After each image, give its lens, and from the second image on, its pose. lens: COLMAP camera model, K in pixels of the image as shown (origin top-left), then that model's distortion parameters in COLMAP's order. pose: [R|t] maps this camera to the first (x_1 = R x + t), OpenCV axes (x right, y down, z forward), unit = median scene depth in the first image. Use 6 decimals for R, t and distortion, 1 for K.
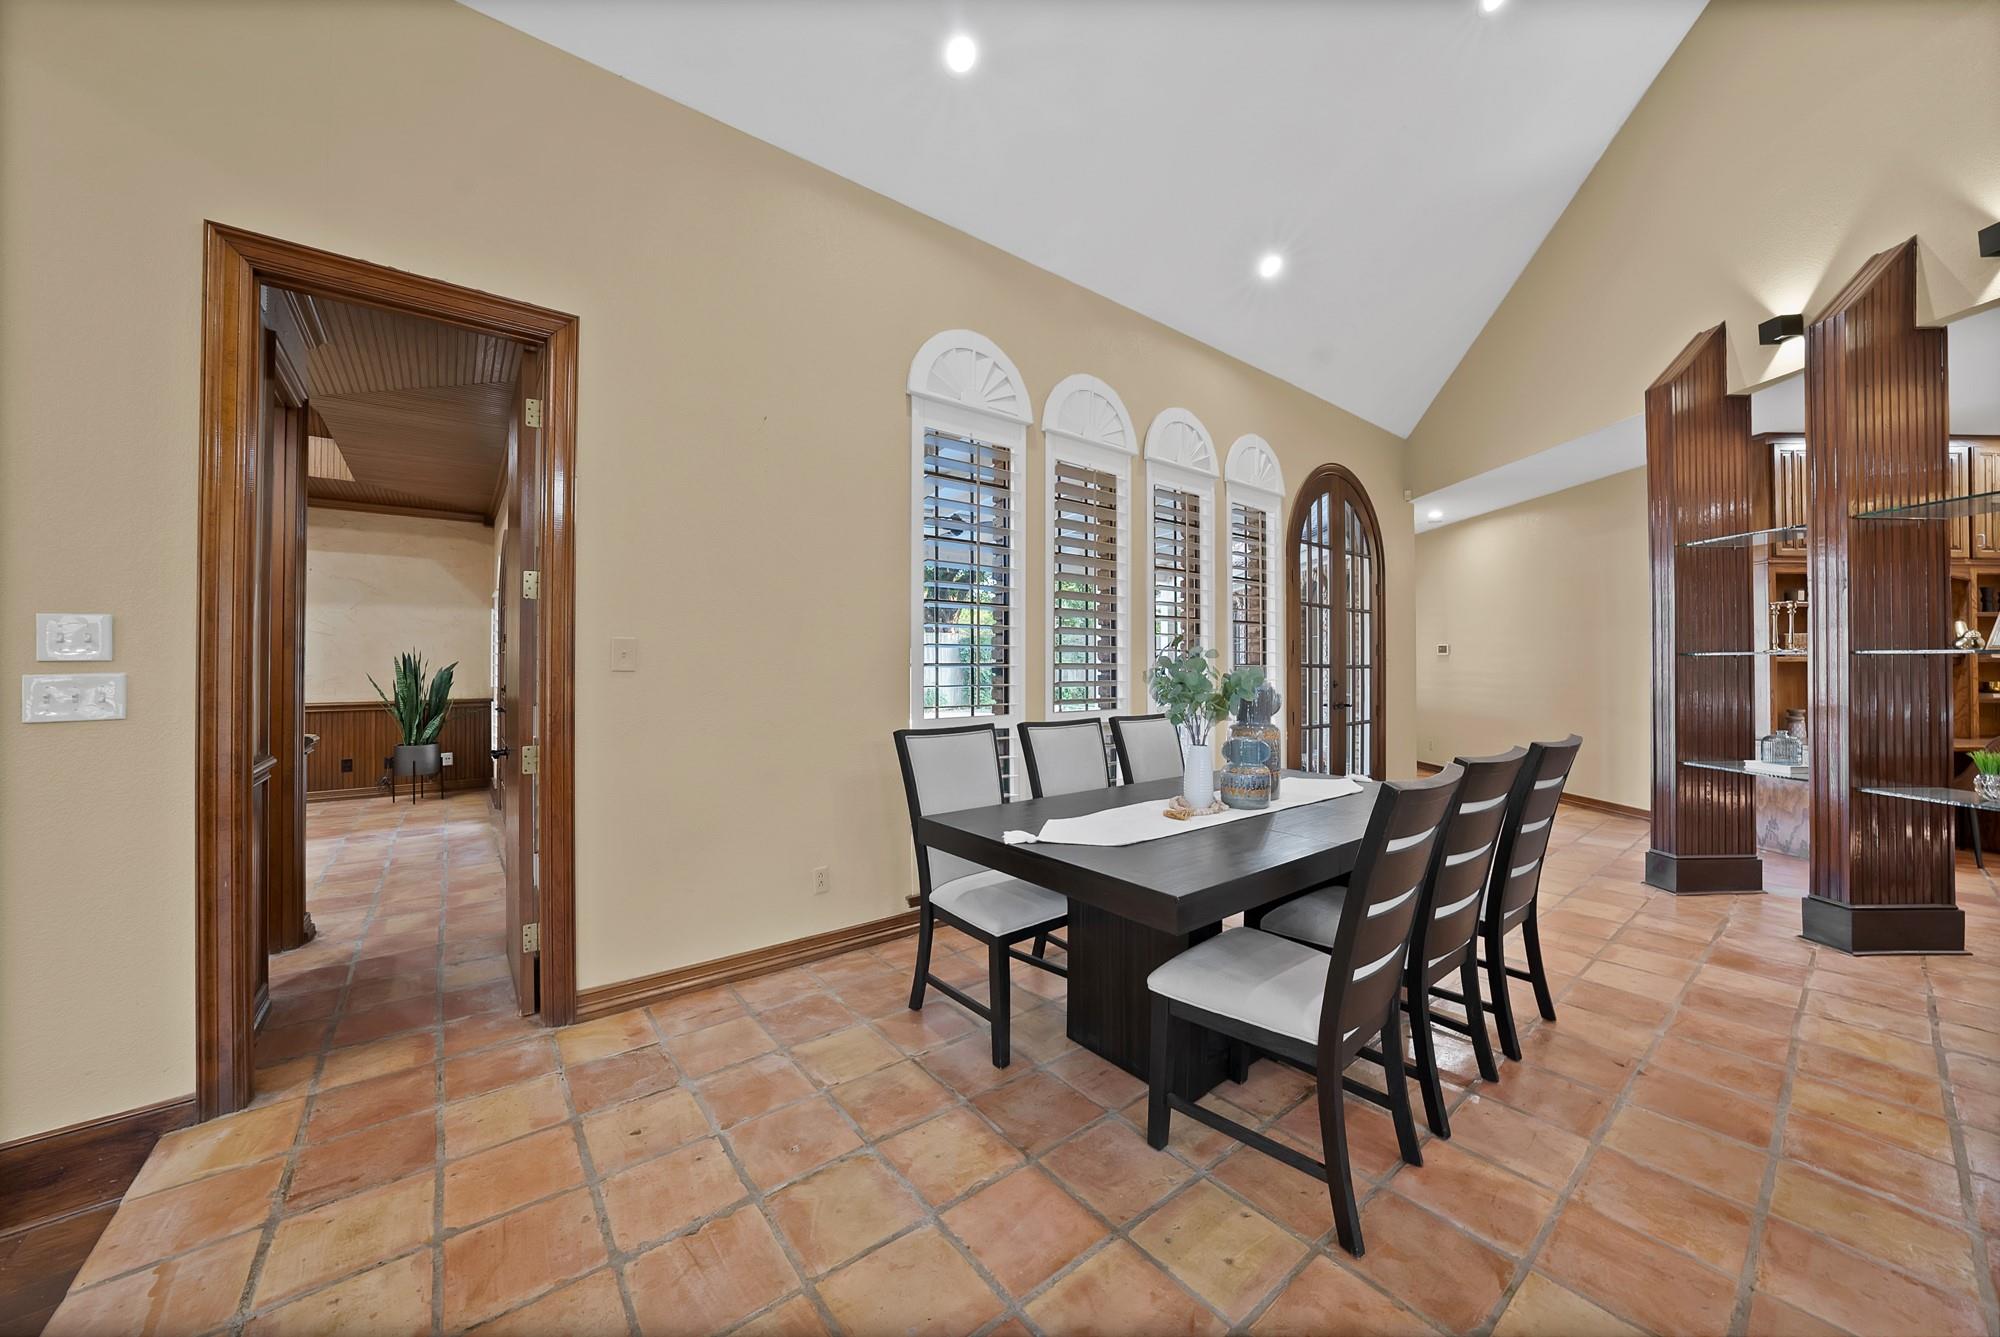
lens RADIAL K [[704.0, 0, 998.5], [0, 704.0, 659.9], [0, 0, 1]] dist [-0.001312, -0.000062]
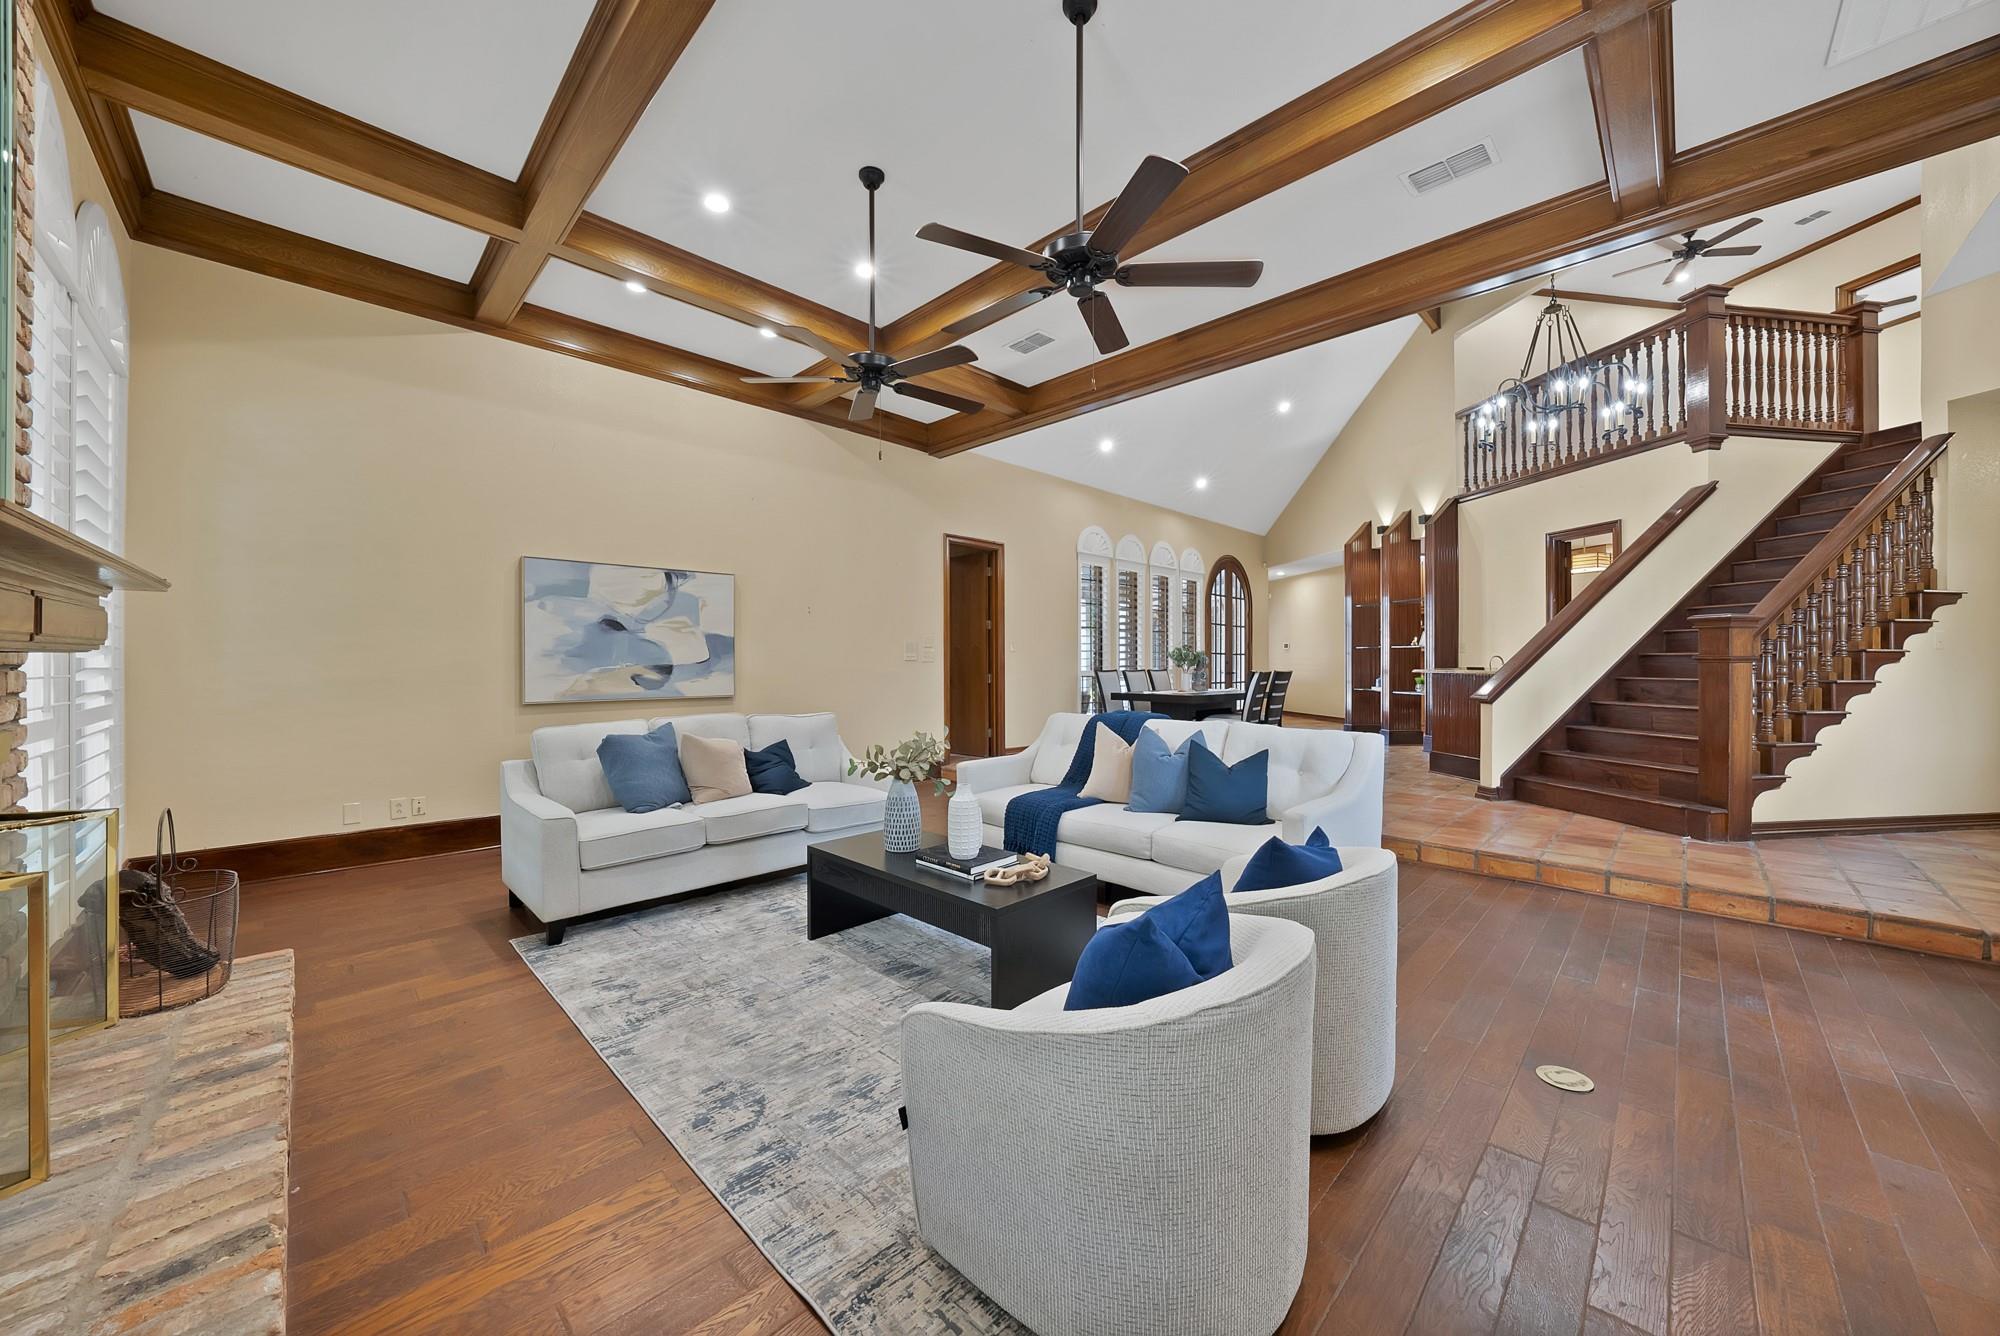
lens RADIAL K [[704.0, 0, 1001.1], [0, 704.0, 662.2], [0, 0, 1]] dist [-0.001312, -0.000062]
pose [[0.992320, 0.003614, 0.123646, -0.601602], [-0.005744, 0.999841, 0.016878, 0.005683], [-0.123565, -0.017459, 0.992183, -1.340746]]
